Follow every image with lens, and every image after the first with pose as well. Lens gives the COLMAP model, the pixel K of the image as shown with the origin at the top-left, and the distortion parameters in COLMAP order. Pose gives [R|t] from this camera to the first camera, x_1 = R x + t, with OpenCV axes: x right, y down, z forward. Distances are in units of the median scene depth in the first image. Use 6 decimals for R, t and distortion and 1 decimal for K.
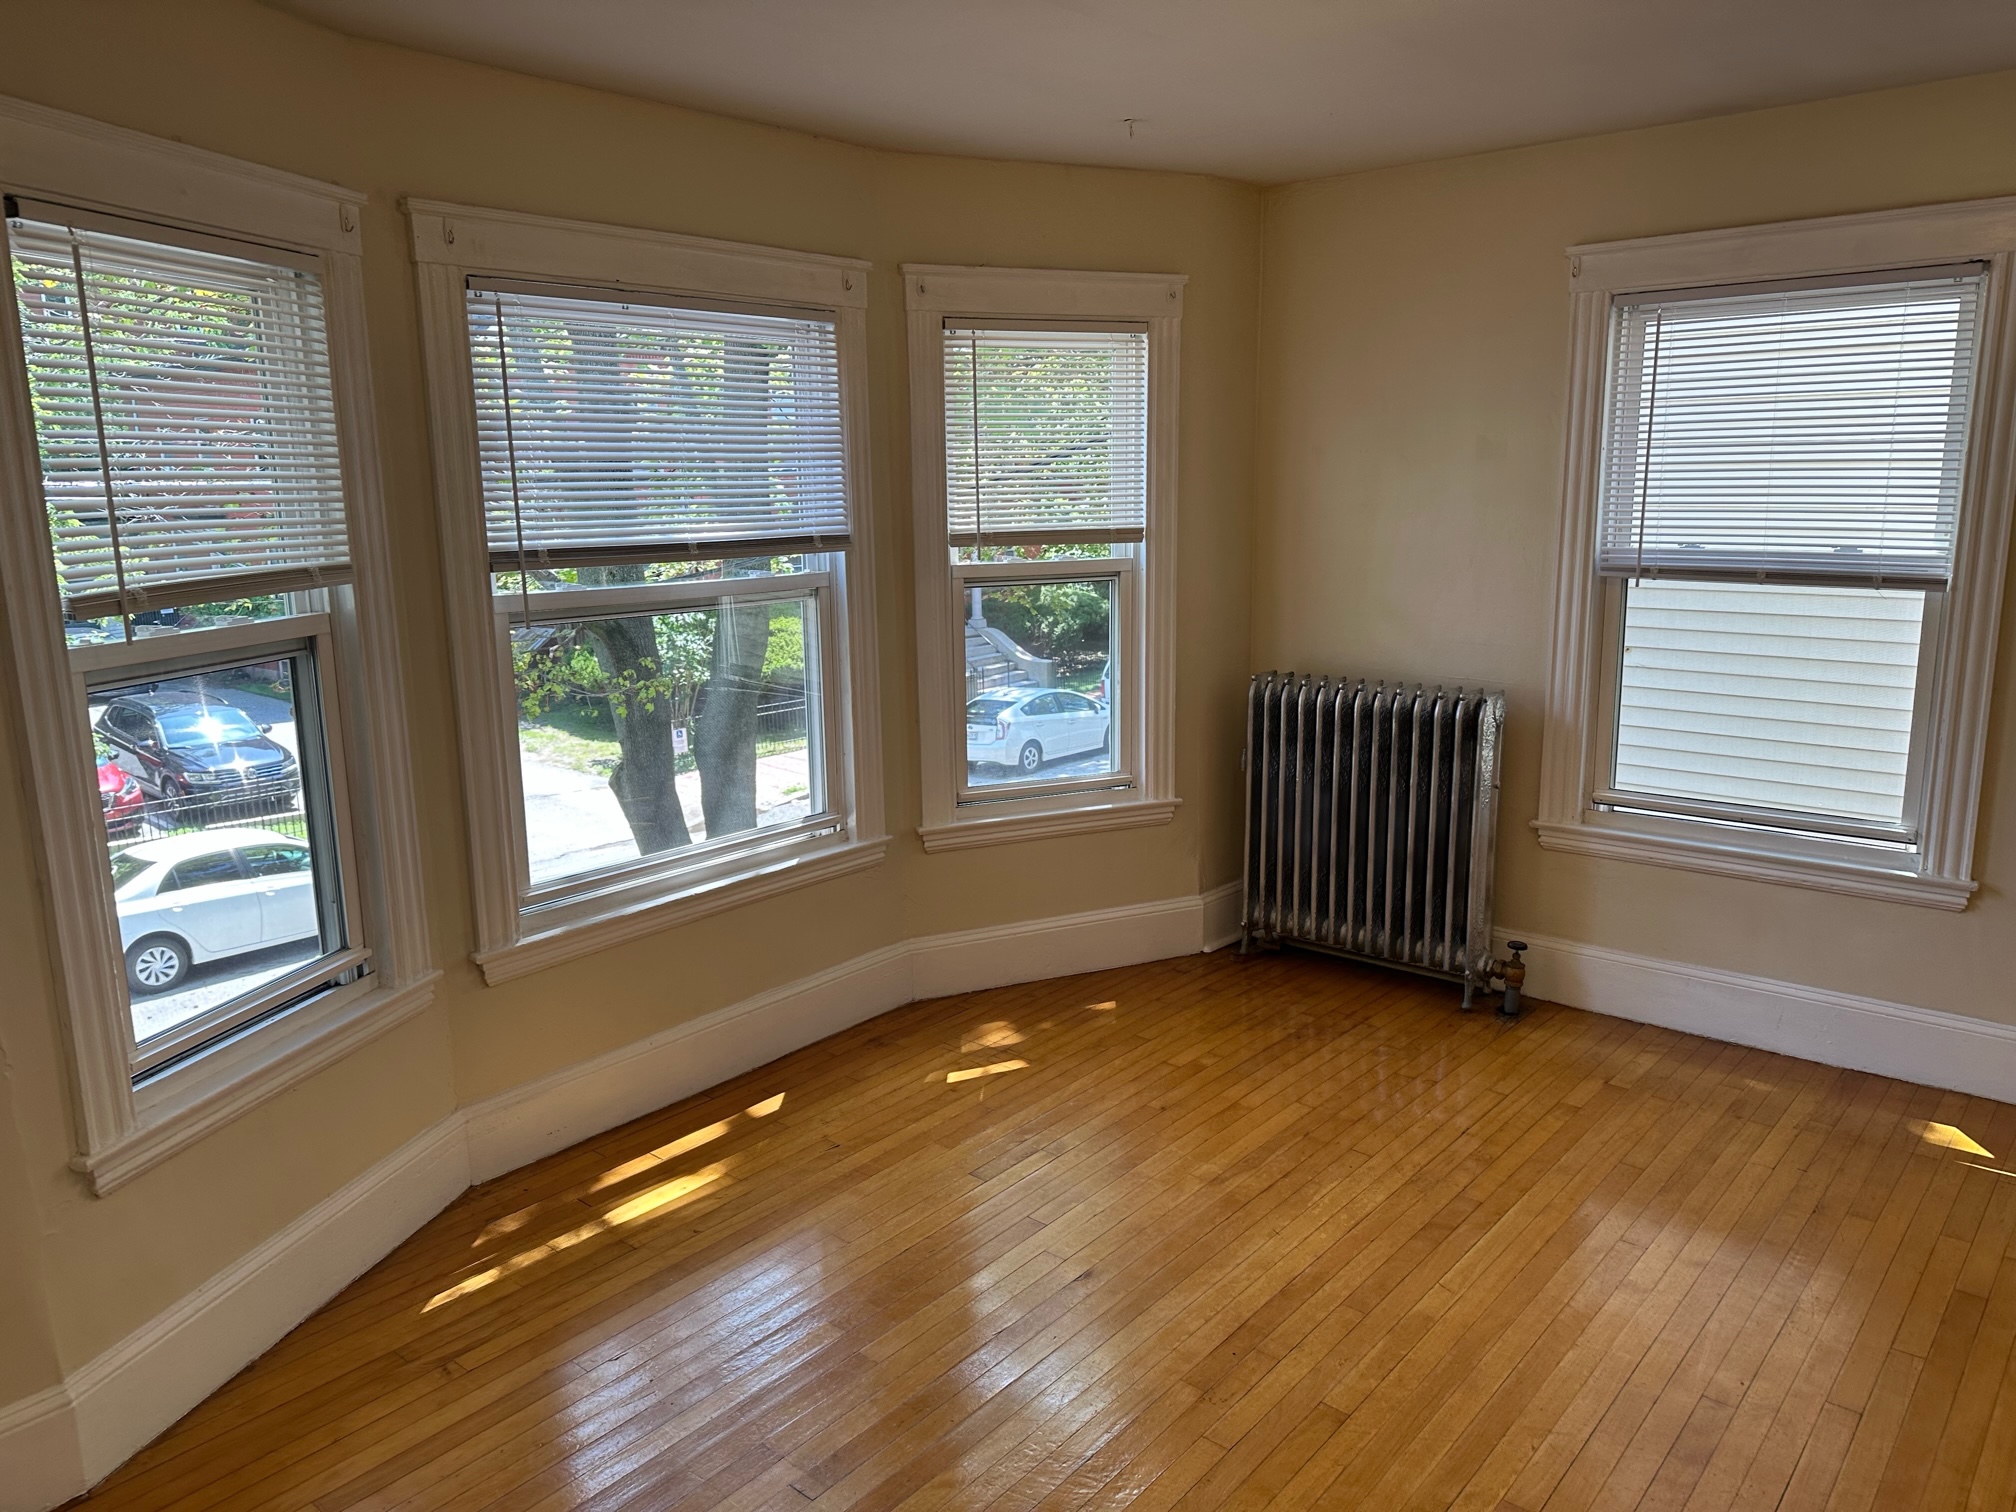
lens RADIAL K [[1406.5, 0, 1018.6], [0, 1406.5, 761.3], [0, 0, 1]] dist [0.065174, -0.069915]
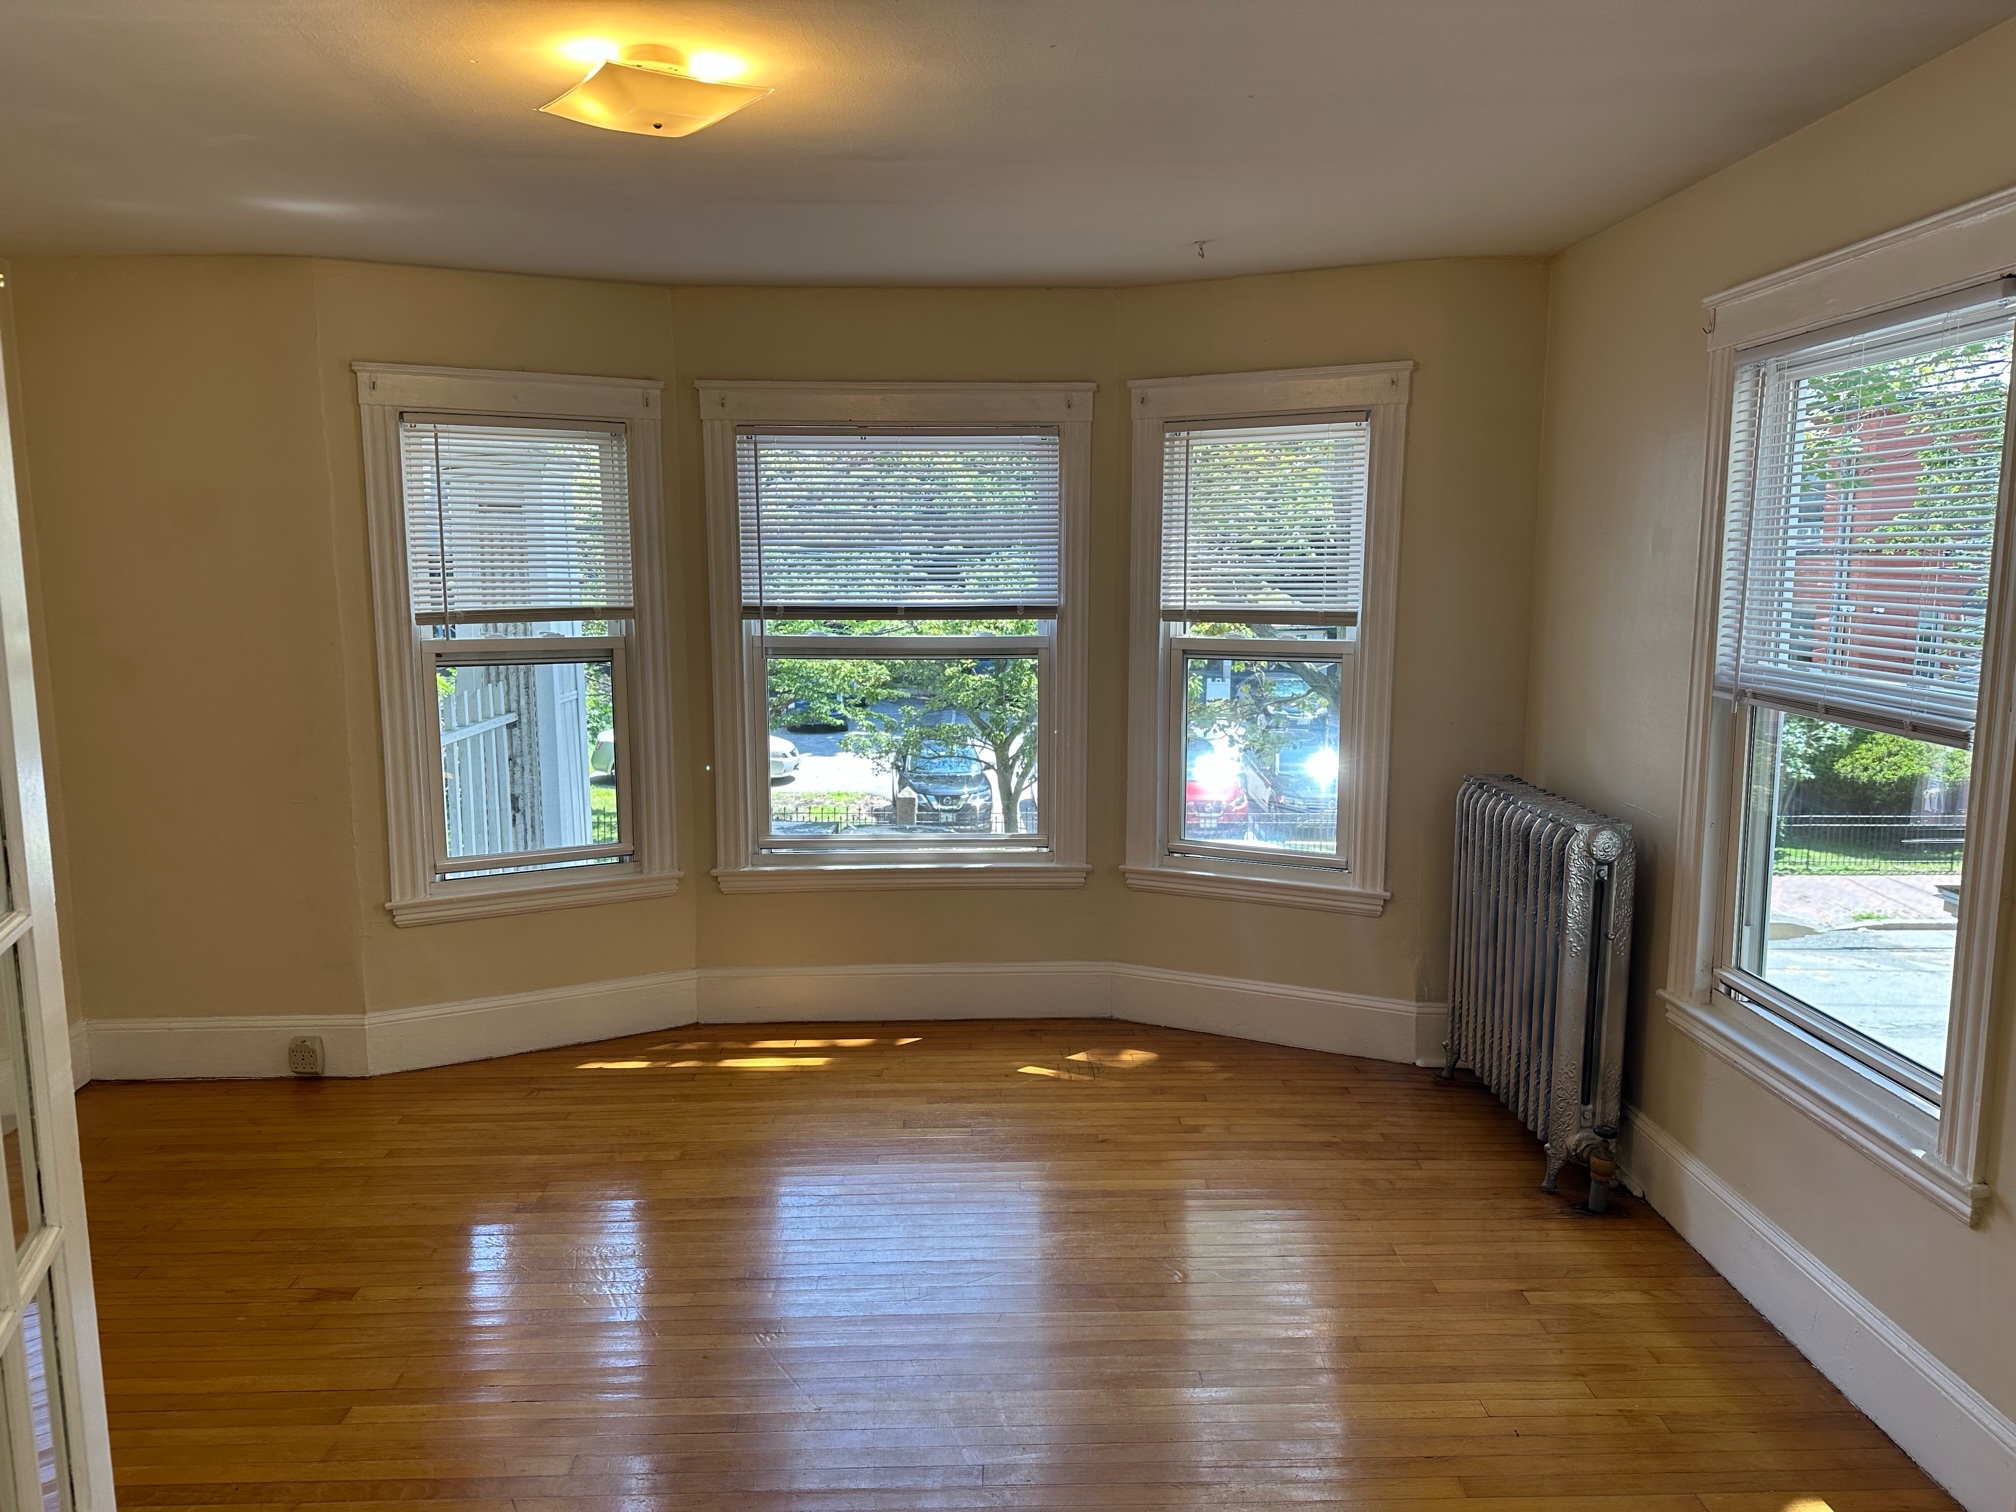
lens RADIAL K [[1406.5, 0, 1027.3], [0, 1406.5, 754.9], [0, 0, 1]] dist [0.065174, -0.069915]
pose [[0.665335, 0.119533, -0.736913, 0.752171], [-0.159778, 0.987026, 0.015845, -0.049210], [0.729247, 0.107200, 0.675801, 0.178250]]
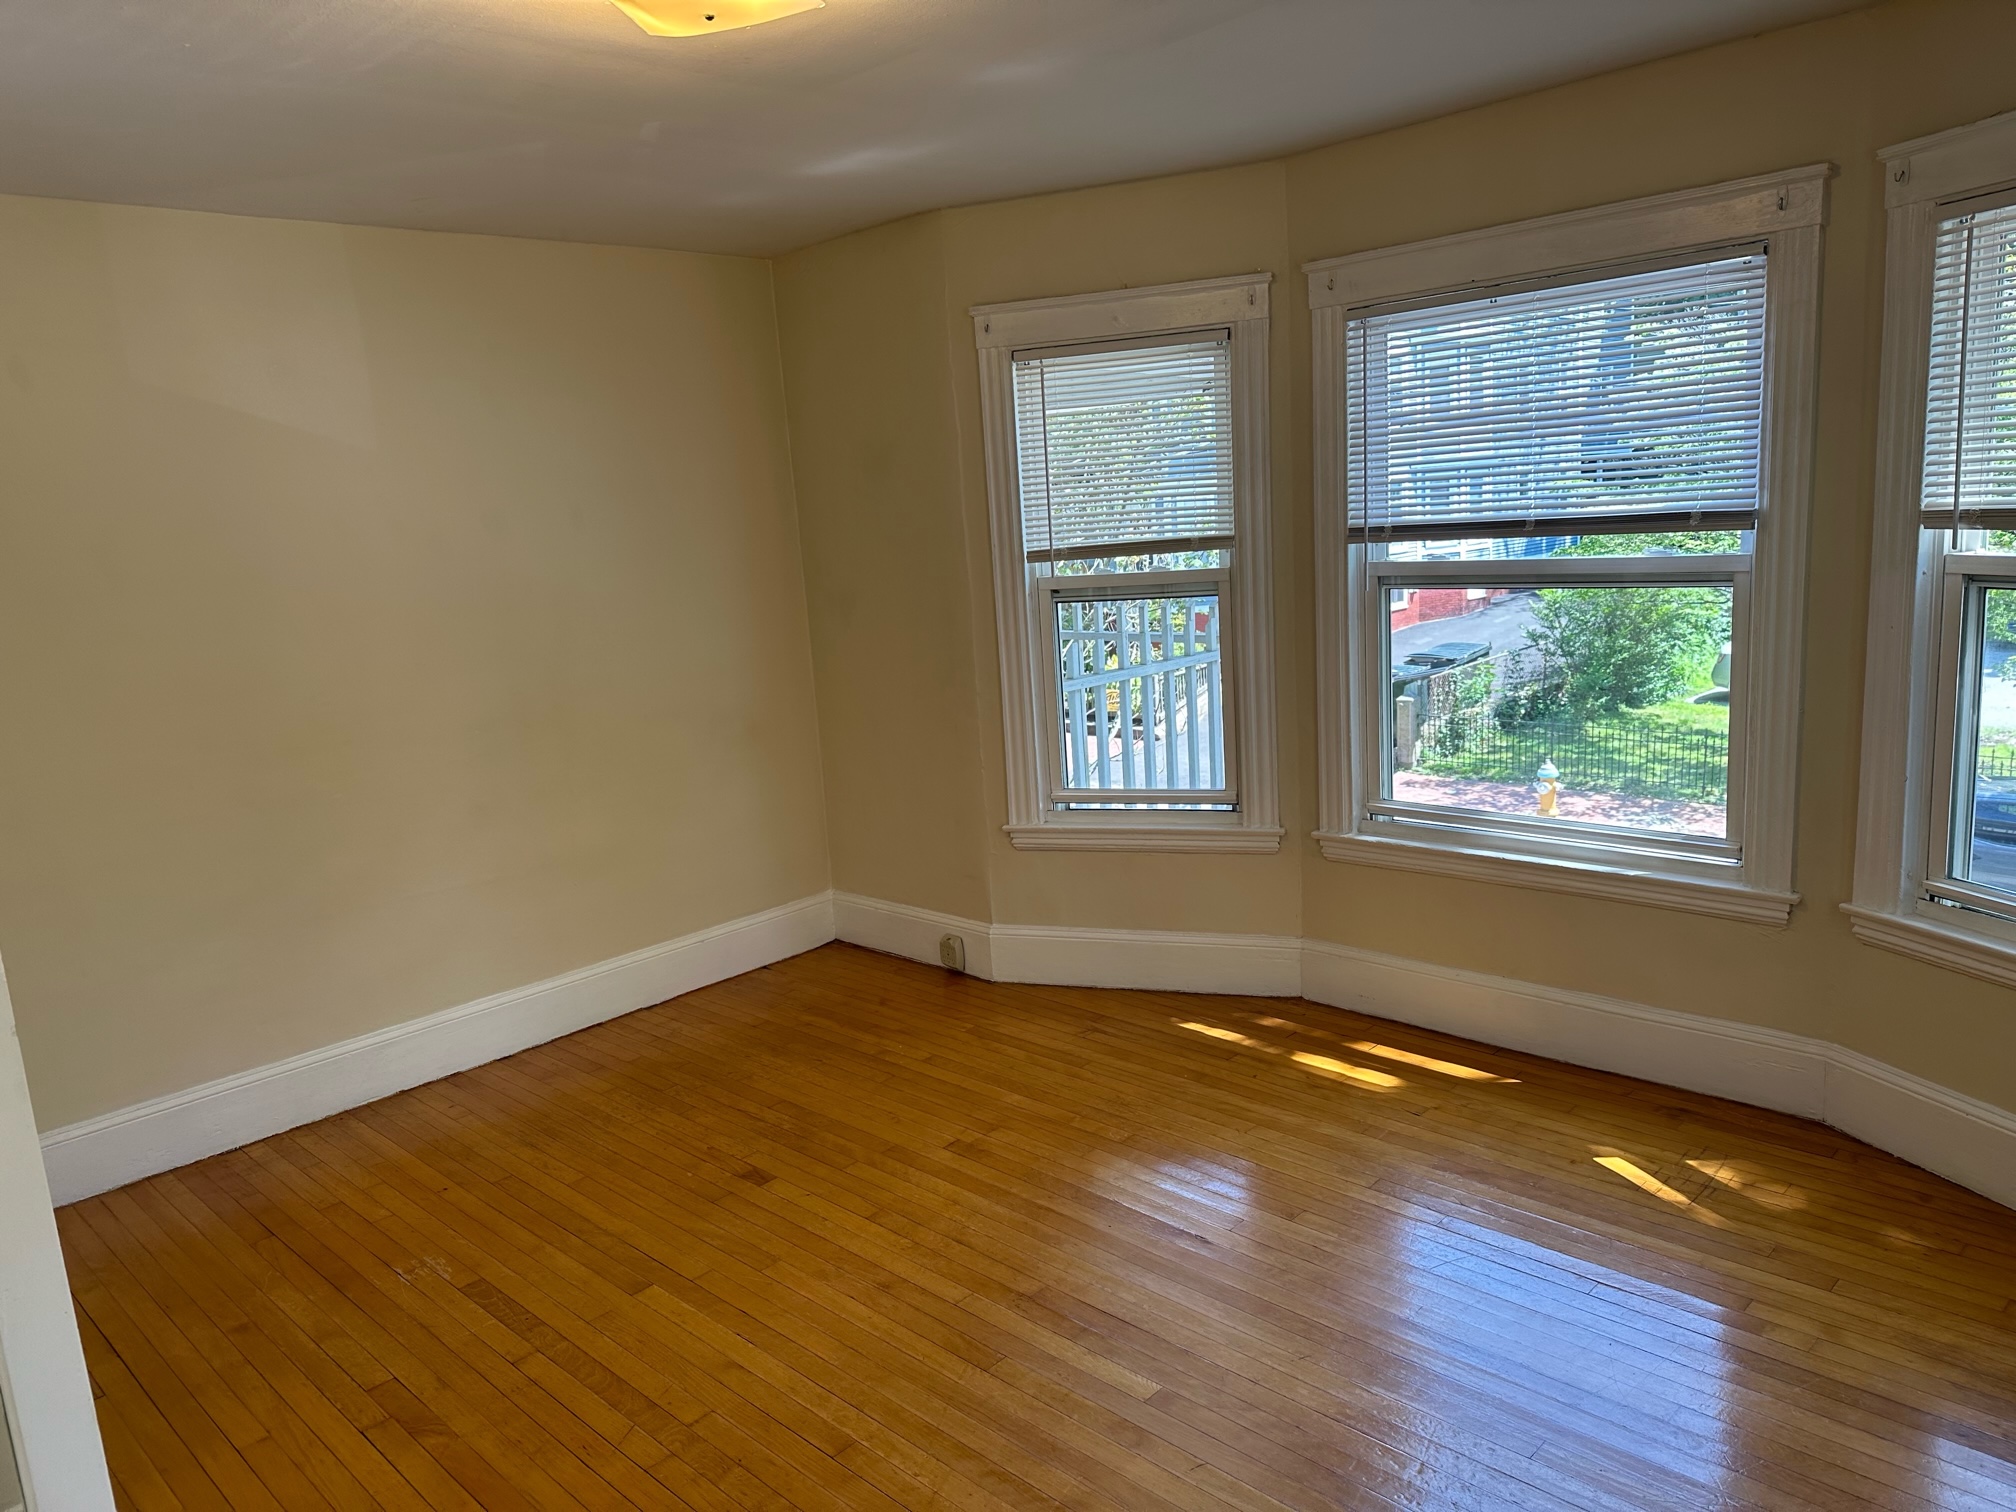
lens RADIAL K [[1406.5, 0, 987.5], [0, 1406.5, 761.7], [0, 0, 1]] dist [0.065174, -0.069915]
pose [[-0.092852, 0.204810, -0.974388, 0.743606], [-0.131392, 0.967537, 0.215891, -0.138212], [0.986972, 0.148072, -0.062928, 0.624406]]
